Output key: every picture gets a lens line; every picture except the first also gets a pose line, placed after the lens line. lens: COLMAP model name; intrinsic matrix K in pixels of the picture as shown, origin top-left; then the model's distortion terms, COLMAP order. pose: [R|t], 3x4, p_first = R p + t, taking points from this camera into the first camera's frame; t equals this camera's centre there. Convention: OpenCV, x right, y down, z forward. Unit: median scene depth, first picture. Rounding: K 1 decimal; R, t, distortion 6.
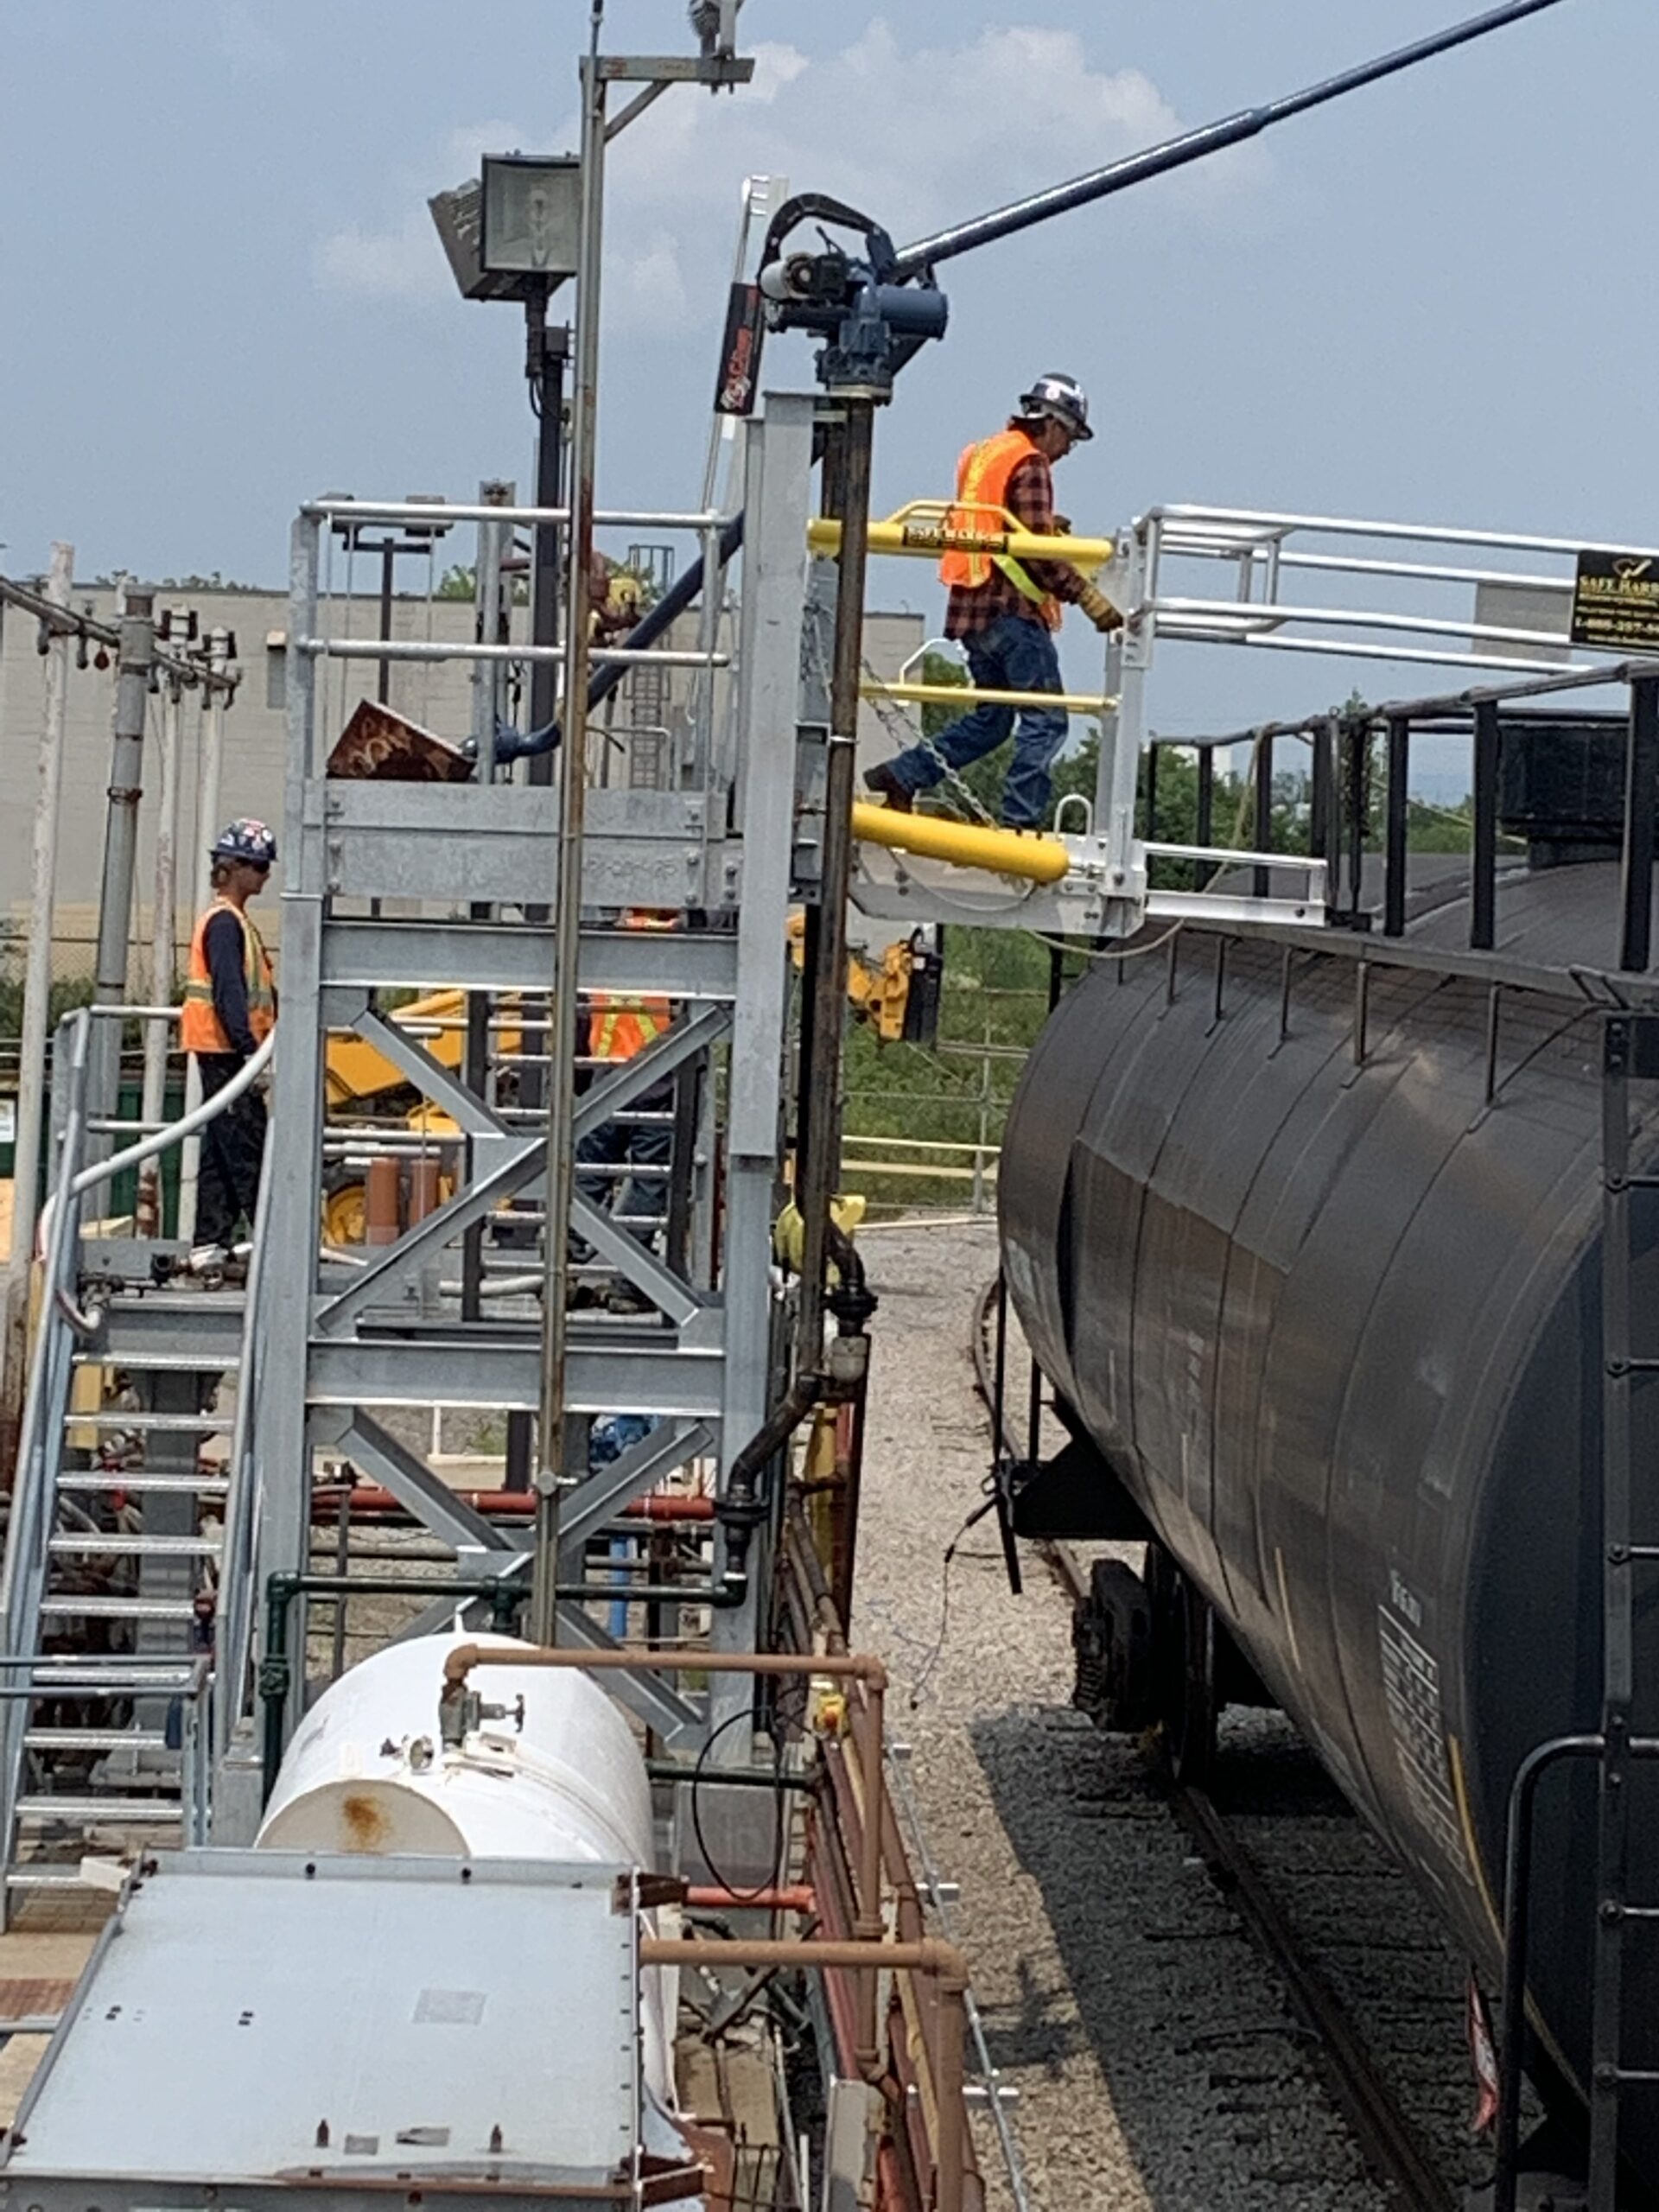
lens RADIAL K [[6719.7, 0, 829.5], [0, 6719.7, 1106.0], [0, 0, 1]] dist [-0.012204, 28.164302]
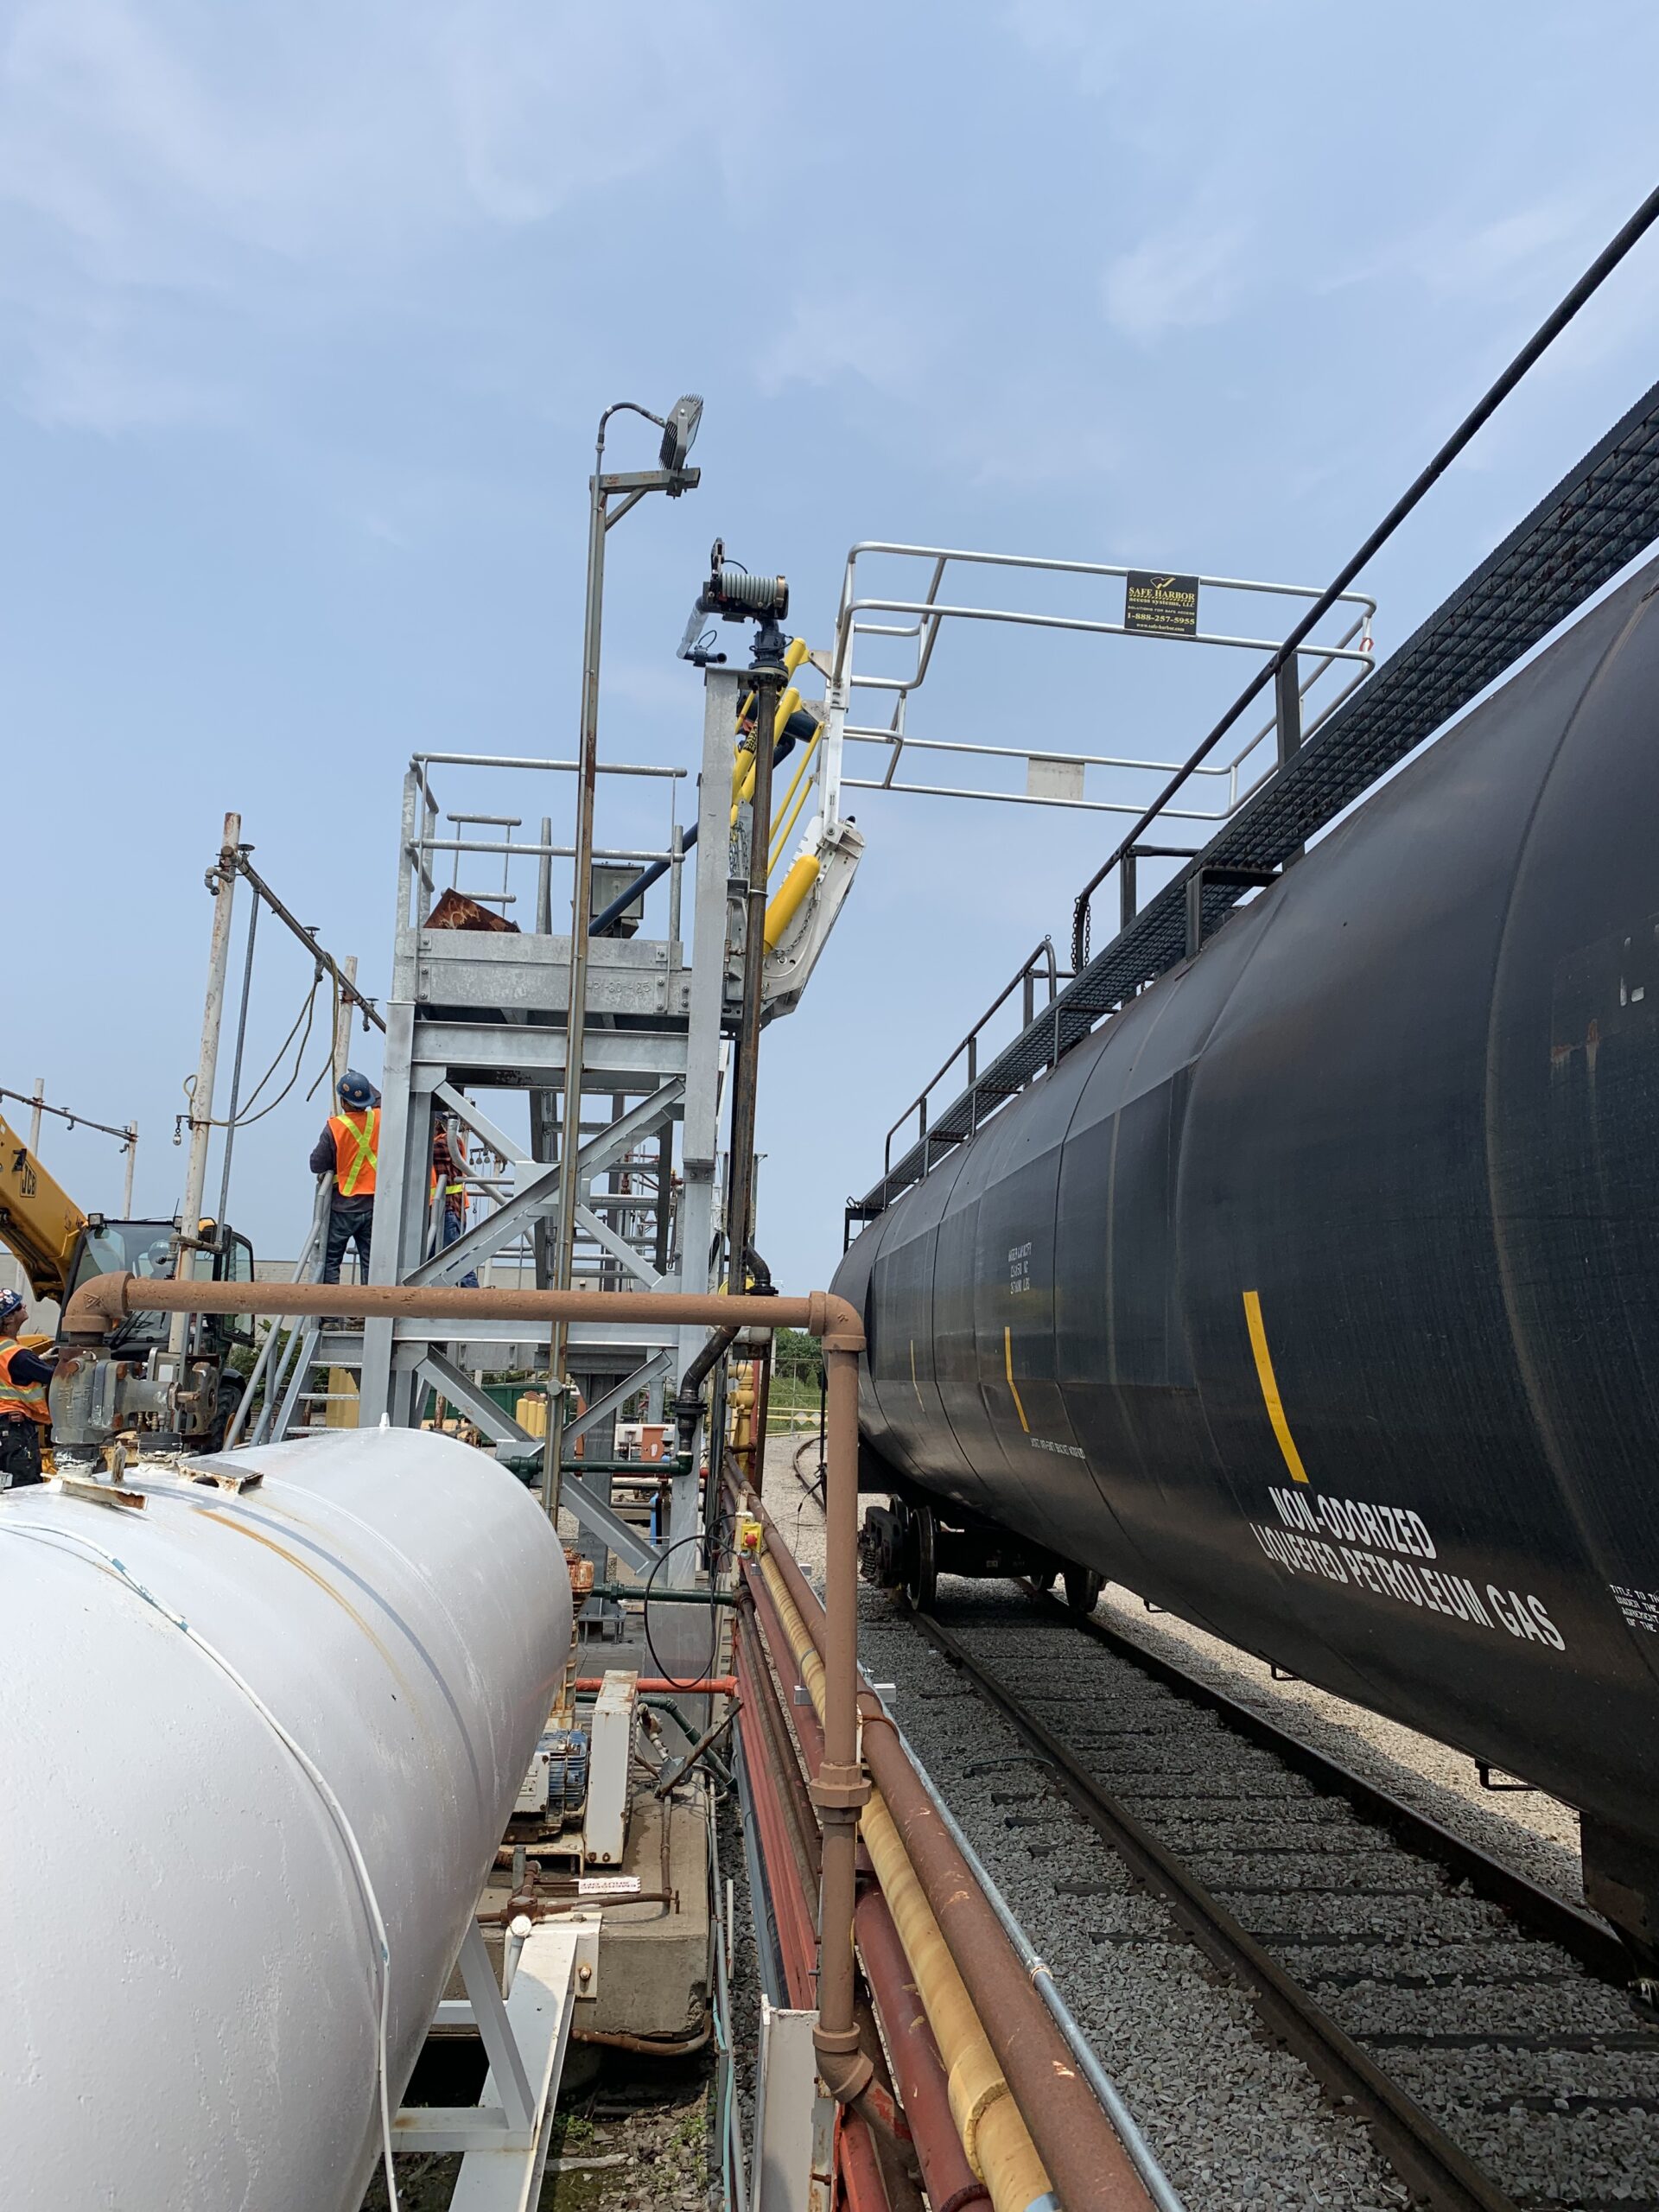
lens RADIAL K [[1765.5, 0, 829.5], [0, 1765.5, 1106.0], [0, 0, 1]] dist [0.155459, -0.001482]
pose [[0.998807, -0.000709, 0.048821, -0.001375], [0.009681, 0.982919, -0.183785, 0.067047], [-0.047857, 0.184039, 0.981753, 0.603900]]
